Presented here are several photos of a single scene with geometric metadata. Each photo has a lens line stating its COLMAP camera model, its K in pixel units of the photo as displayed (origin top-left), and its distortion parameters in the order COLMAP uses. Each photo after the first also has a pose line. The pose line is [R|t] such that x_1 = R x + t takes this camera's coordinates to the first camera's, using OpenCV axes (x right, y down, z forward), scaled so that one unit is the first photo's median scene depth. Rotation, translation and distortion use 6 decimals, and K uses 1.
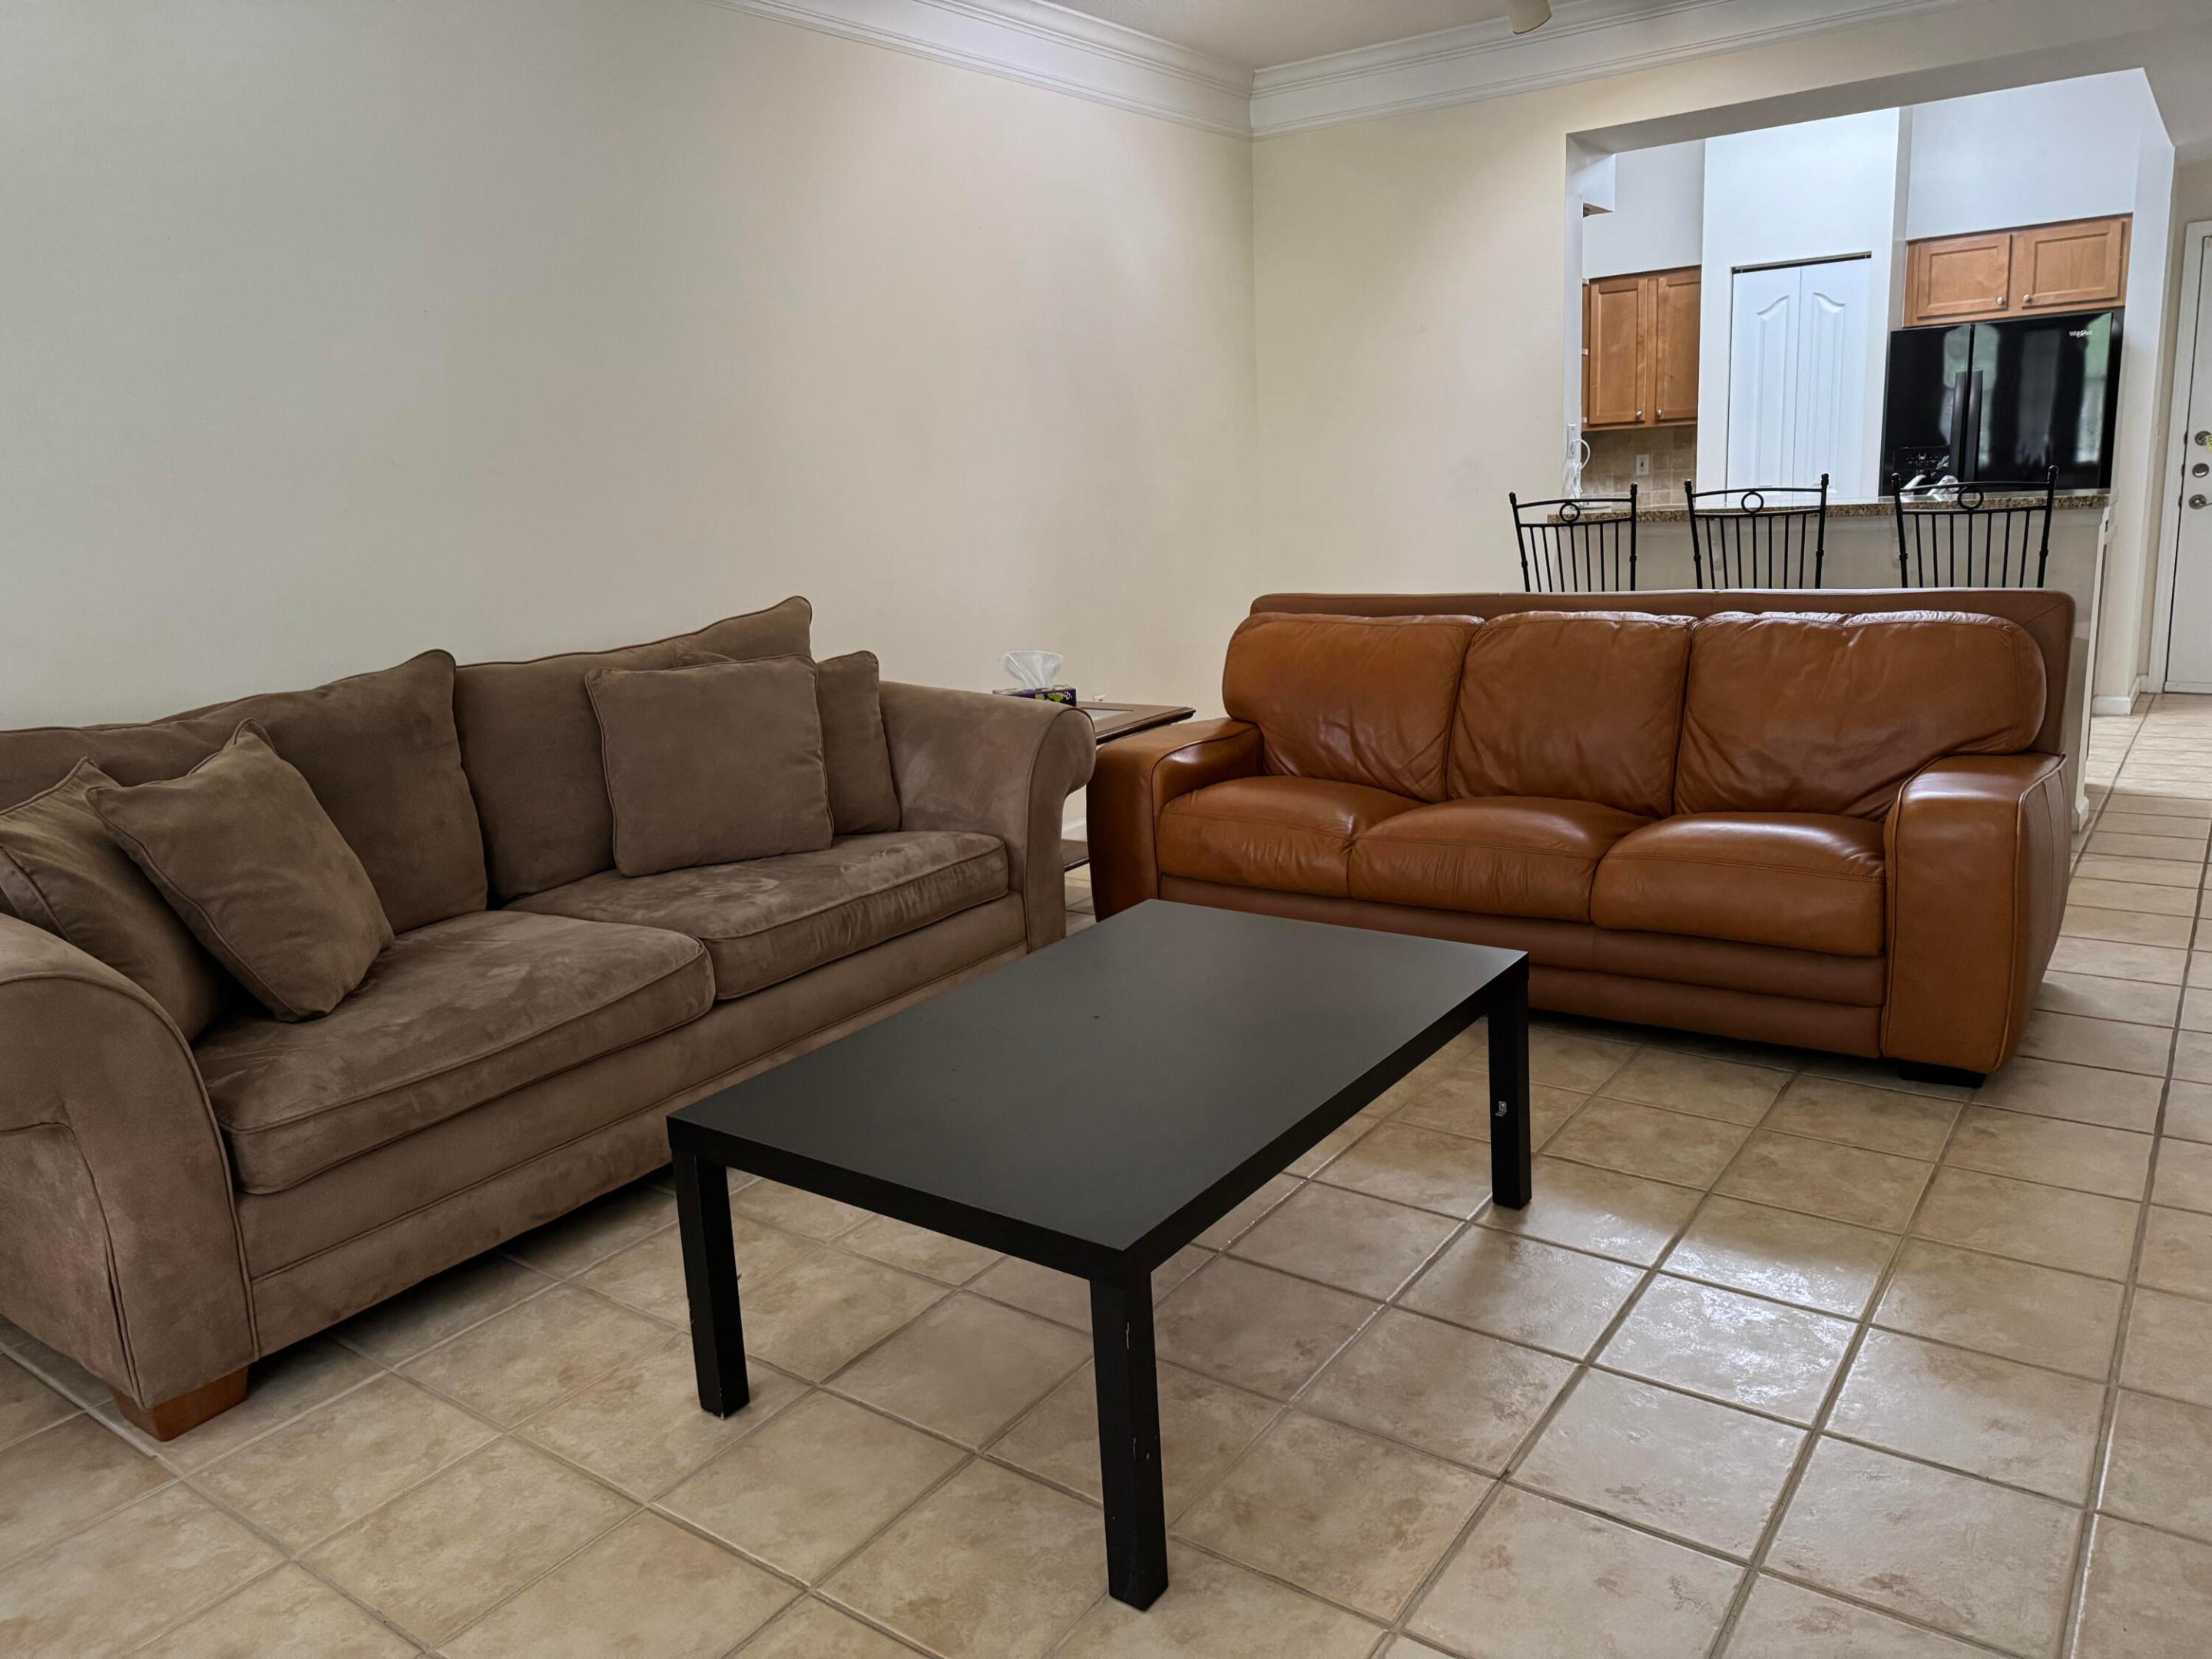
lens RADIAL K [[1557.6, 0, 1120.5], [0, 1557.6, 858.9], [0, 0, 1]] dist [0.061029, -0.073423]
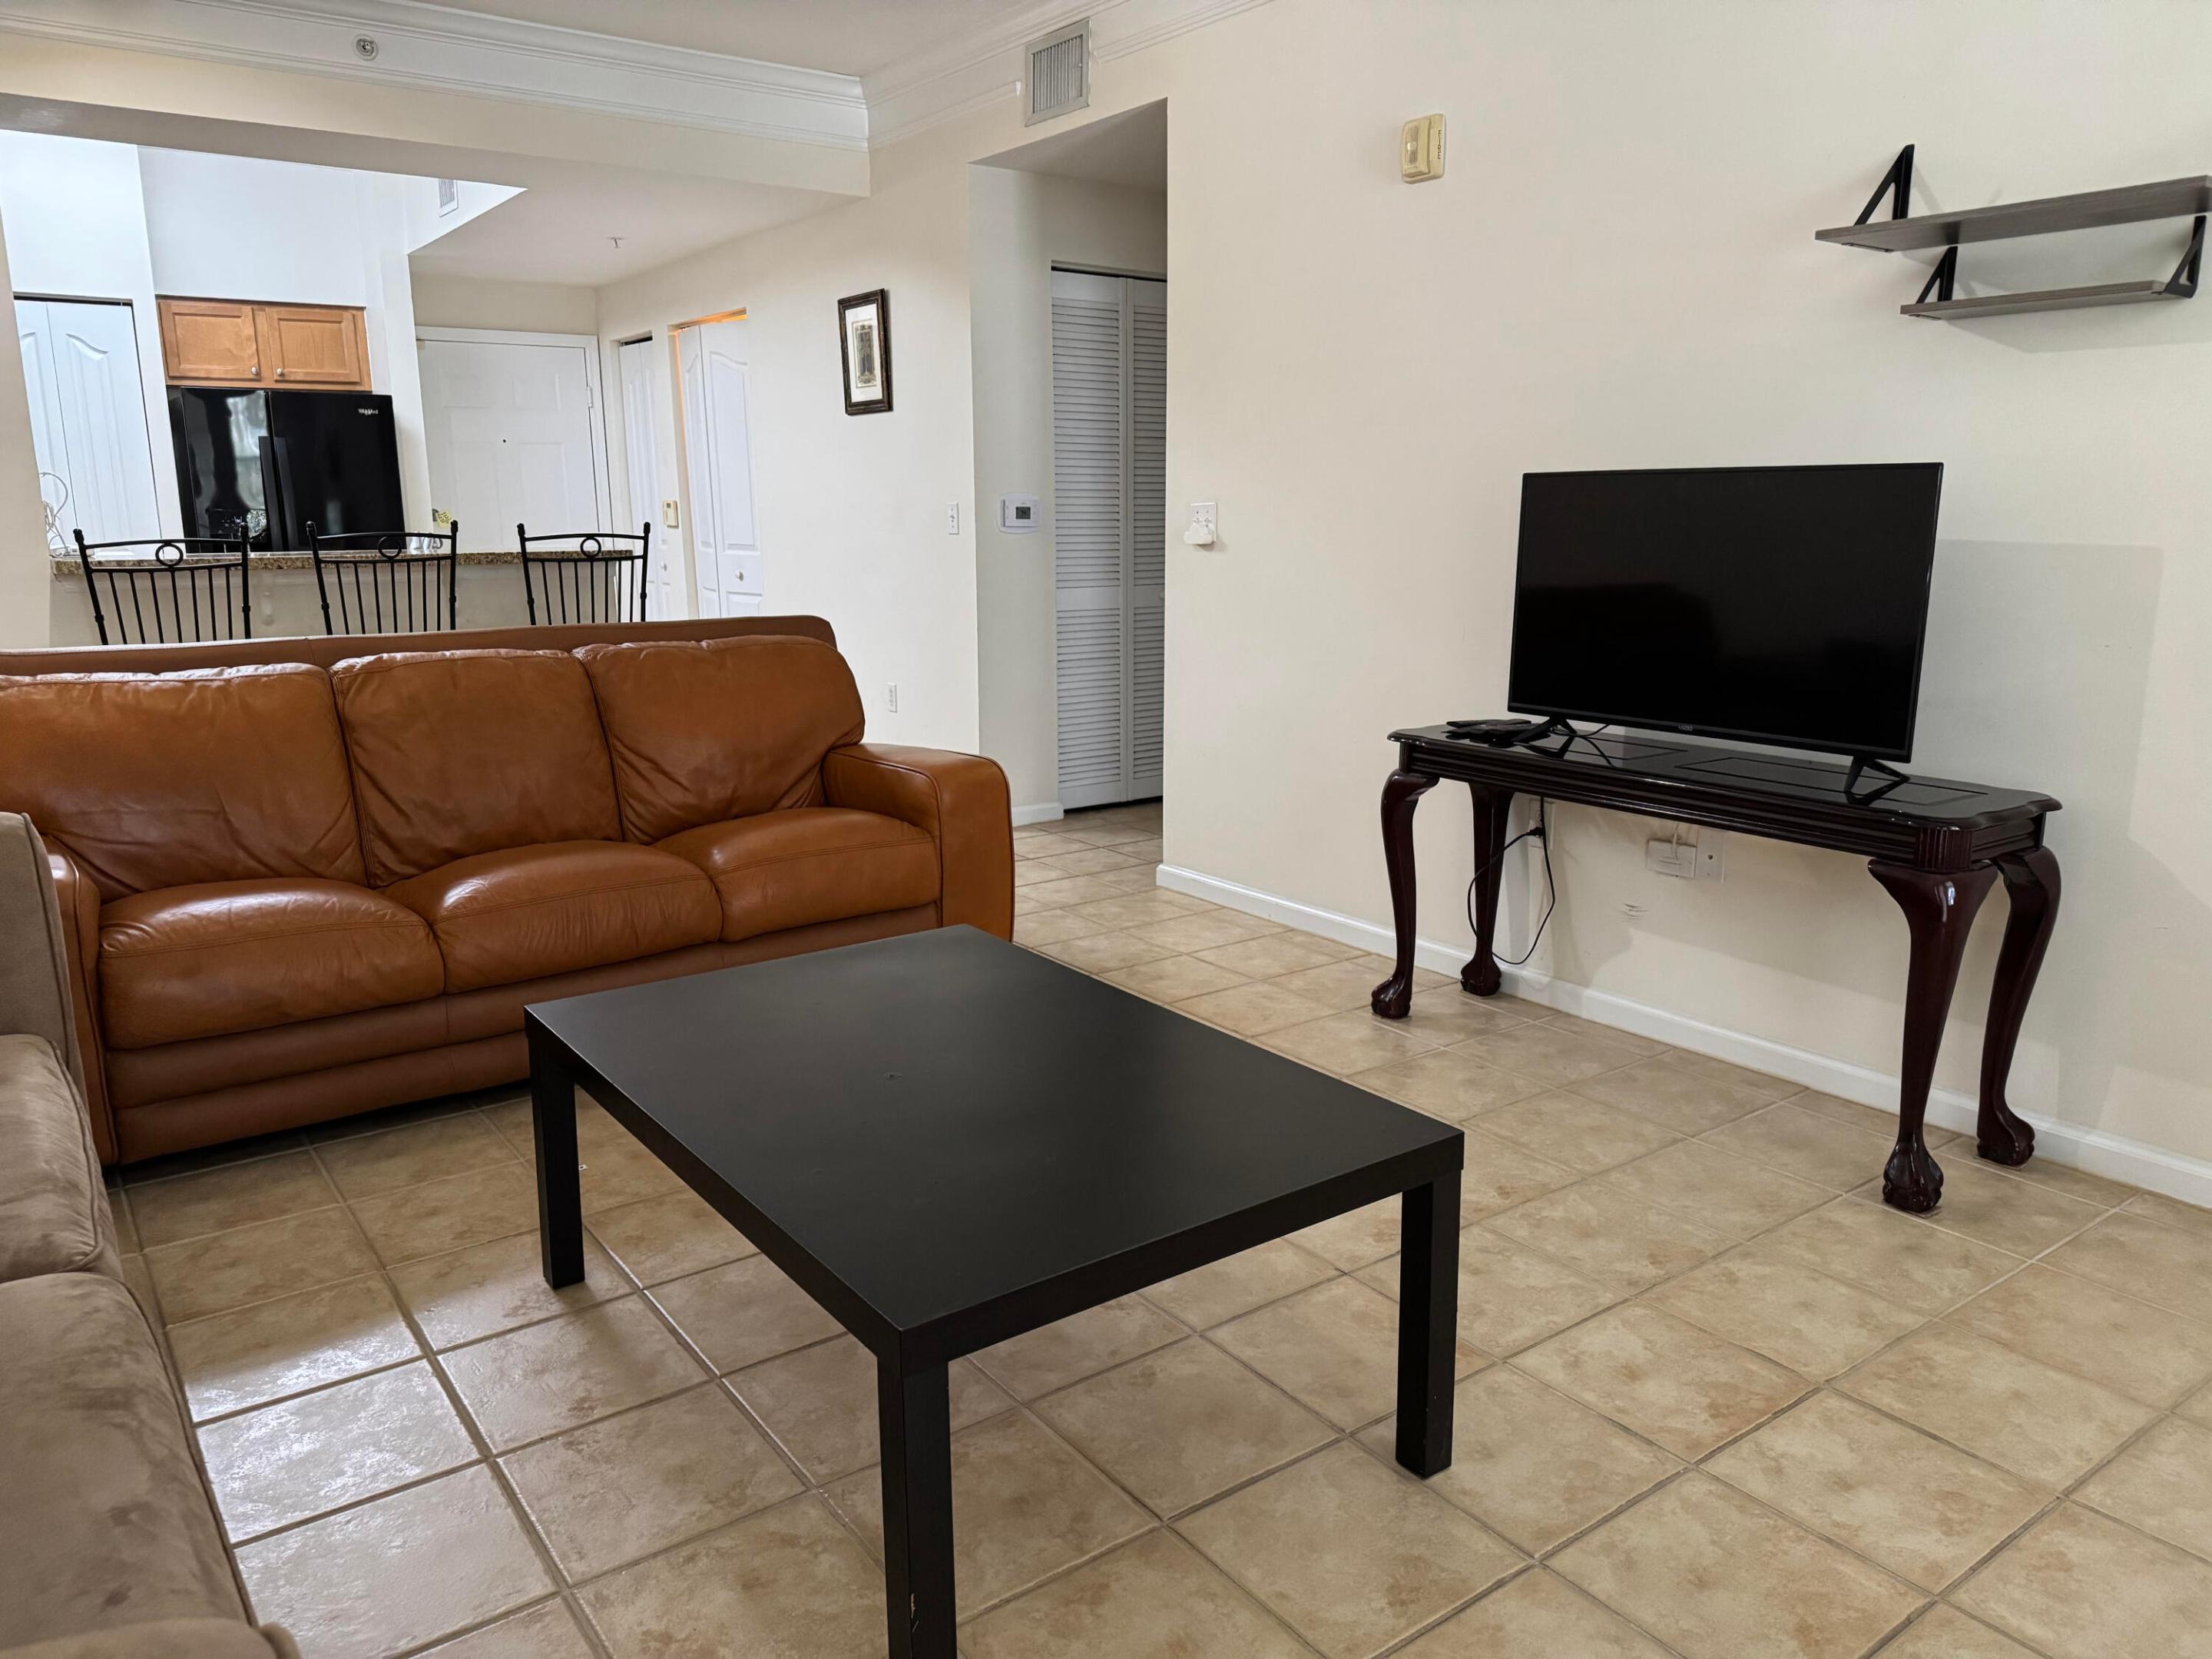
lens RADIAL K [[1565.2, 0, 1043.5], [0, 1565.2, 774.5], [0, 0, 1]] dist [0.045420, -0.003846]
pose [[0.328258, -0.119848, 0.936954, -0.295353], [0.210854, 0.976187, 0.050995, -0.036158], [-0.920754, 0.180821, 0.345711, 0.209779]]
